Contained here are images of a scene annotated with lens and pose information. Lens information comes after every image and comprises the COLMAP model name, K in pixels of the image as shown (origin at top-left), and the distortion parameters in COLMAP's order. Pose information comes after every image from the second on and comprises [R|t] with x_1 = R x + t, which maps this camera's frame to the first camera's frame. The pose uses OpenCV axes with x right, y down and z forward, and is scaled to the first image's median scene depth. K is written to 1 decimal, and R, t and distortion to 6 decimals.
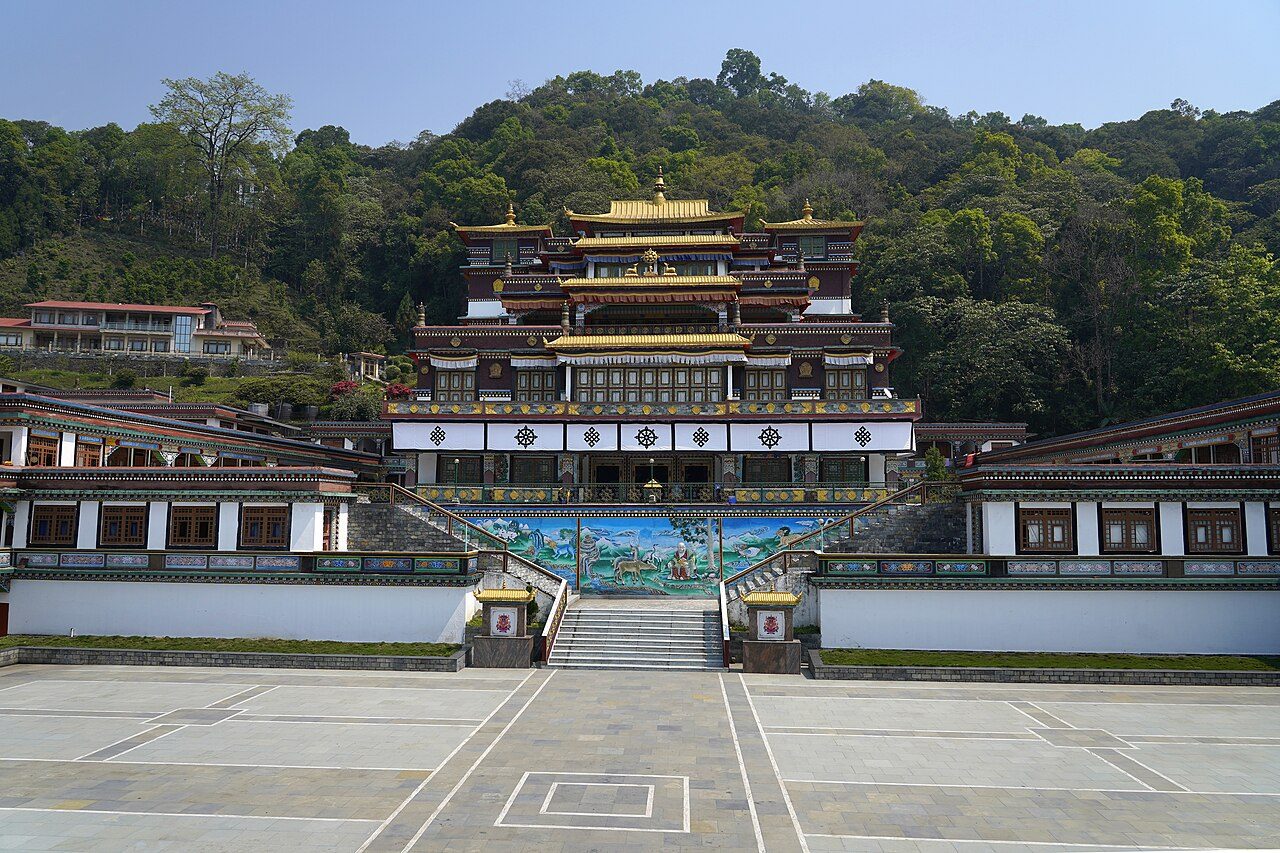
lens RADIAL K [[915.6, 0, 640.0], [0, 915.6, 426.5], [0, 0, 1]] dist [-0.027087, 0.008150]
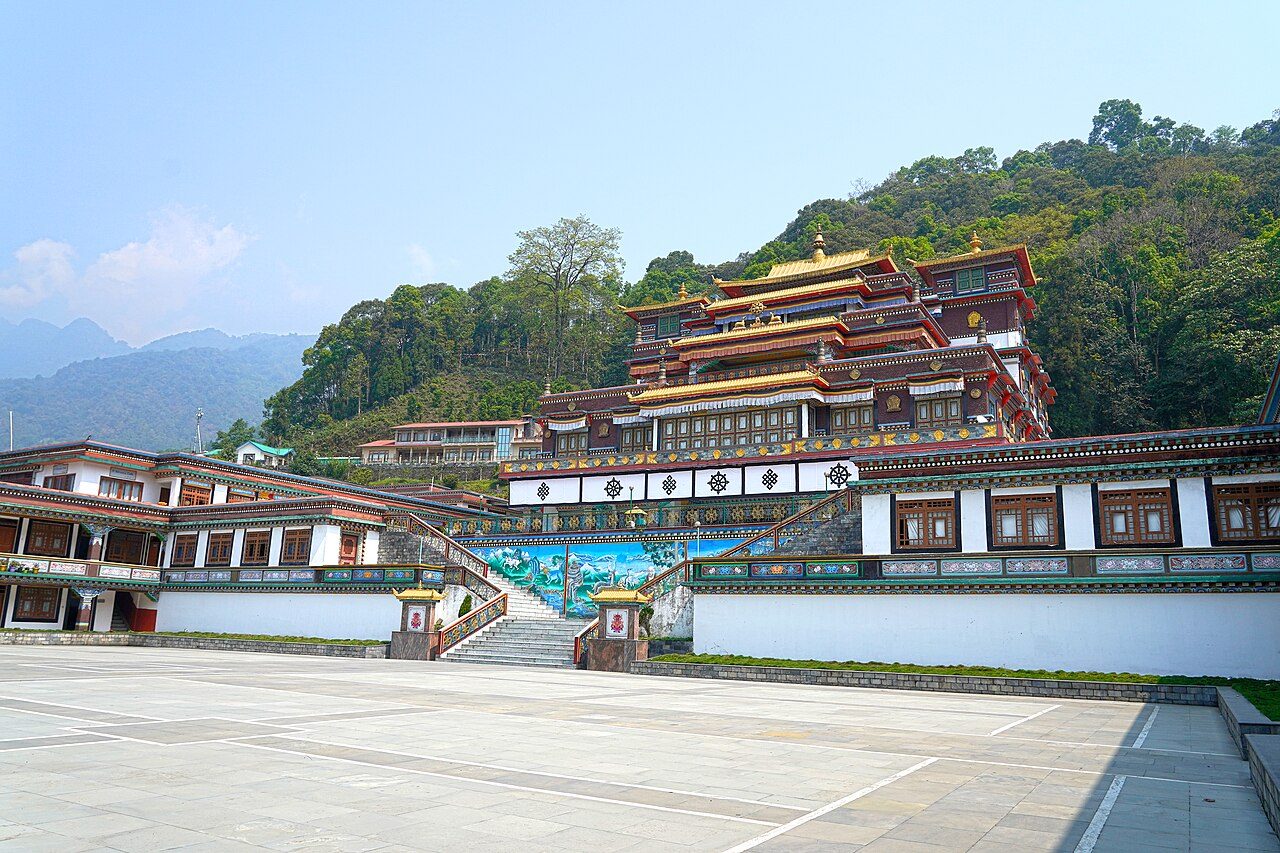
lens RADIAL K [[953.9, 0, 640.0], [0, 953.9, 426.5], [0, 0, 1]] dist [-0.018642, -0.000118]
pose [[0.893009, -0.074592, -0.443814, 0.394633], [0.015893, 0.990780, -0.134542, 0.089619], [0.449758, 0.113094, 0.885961, 0.044266]]
